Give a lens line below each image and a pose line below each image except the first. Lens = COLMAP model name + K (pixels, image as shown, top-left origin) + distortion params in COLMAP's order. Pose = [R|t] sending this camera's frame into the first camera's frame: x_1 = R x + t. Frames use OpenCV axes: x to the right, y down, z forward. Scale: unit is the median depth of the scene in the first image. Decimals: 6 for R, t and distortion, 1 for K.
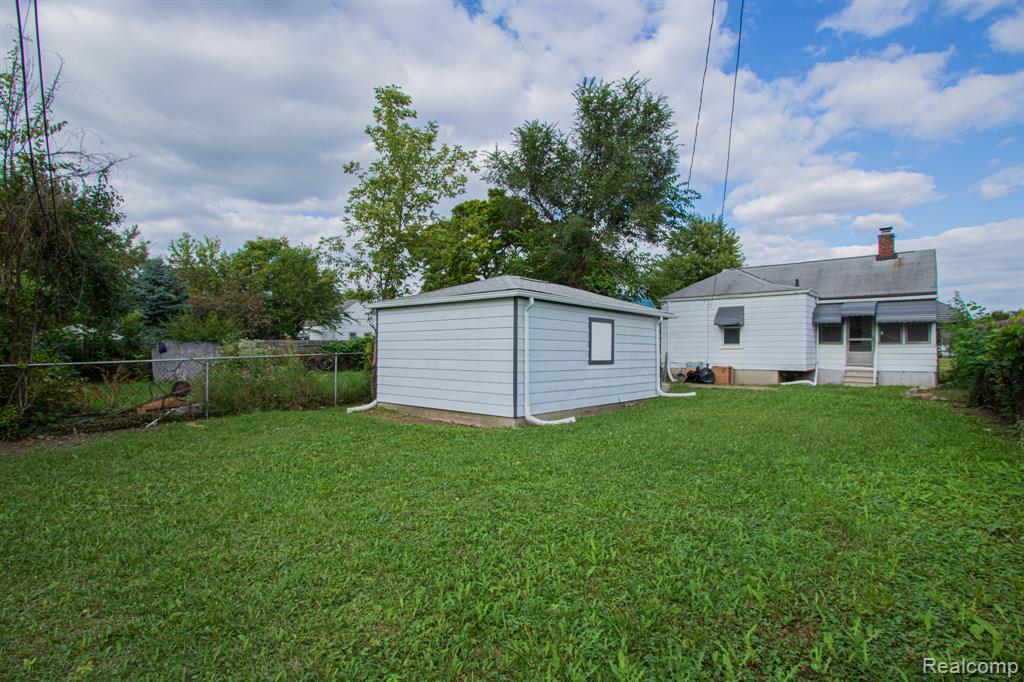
lens RADIAL K [[507.2, 0, 511.0], [0, 507.2, 352.1], [0, 0, 1]] dist [-0.000921, -0.000511]
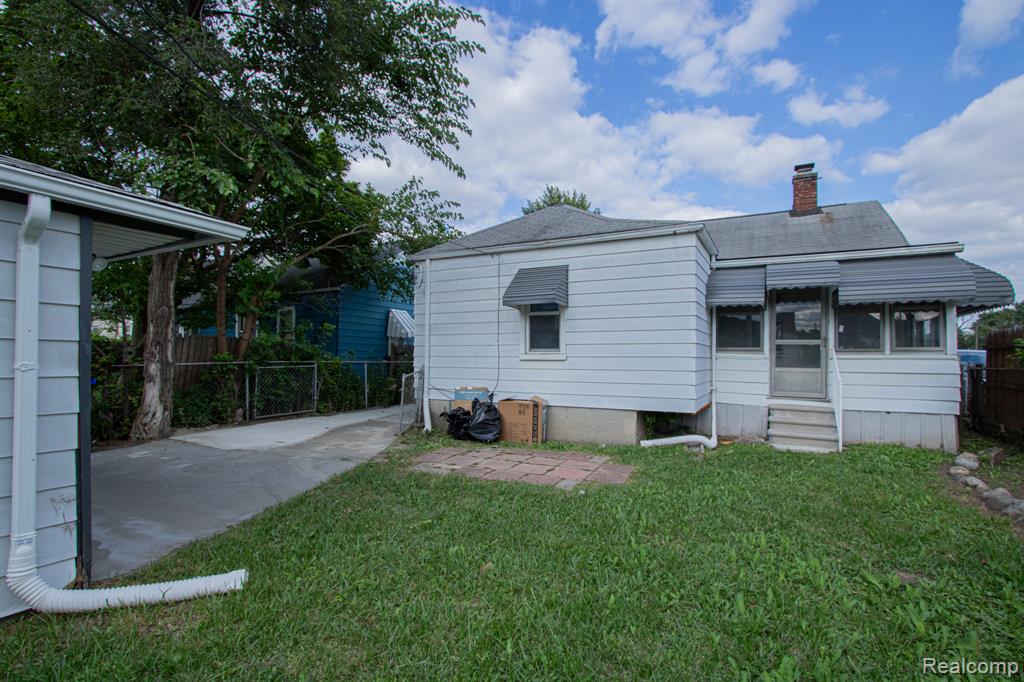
lens RADIAL K [[507.2, 0, 511.0], [0, 507.2, 352.1], [0, 0, 1]] dist [-0.000921, -0.000511]
pose [[0.966261, 0.018052, 0.256930, 0.297039], [-0.008638, 0.999251, -0.037720, 0.003809], [-0.257419, 0.034228, 0.965694, 0.583990]]
